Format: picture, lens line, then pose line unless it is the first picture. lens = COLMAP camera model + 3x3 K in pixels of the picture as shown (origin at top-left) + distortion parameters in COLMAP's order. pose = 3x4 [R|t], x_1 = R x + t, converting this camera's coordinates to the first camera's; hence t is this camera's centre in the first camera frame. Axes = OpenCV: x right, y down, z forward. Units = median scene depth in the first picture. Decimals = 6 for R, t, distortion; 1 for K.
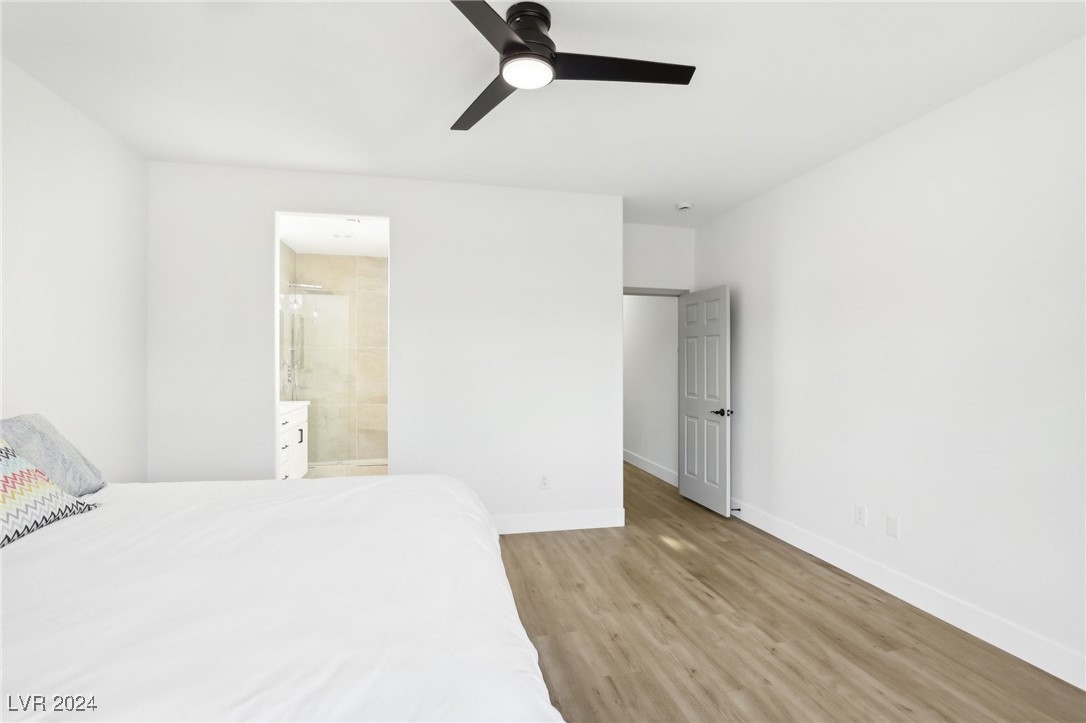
lens RADIAL K [[508.2, 0, 543.0], [0, 508.2, 361.5], [0, 0, 1]] dist [-0.020887, 0.000570]
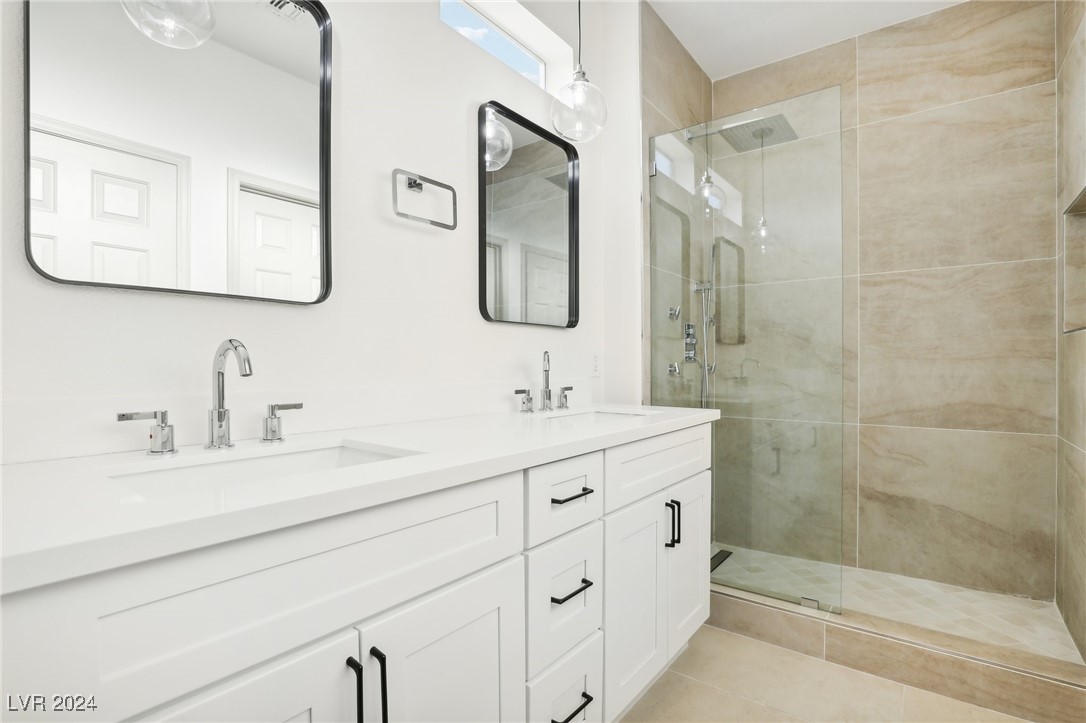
lens RADIAL K [[508.2, 0, 543.0], [0, 508.2, 361.5], [0, 0, 1]] dist [-0.020887, 0.000570]
pose [[0.637392, 0.000325, -0.770540, -0.228451], [-0.003133, 0.999993, -0.002170, 0.039296], [0.770533, 0.003798, 0.637388, 0.576575]]
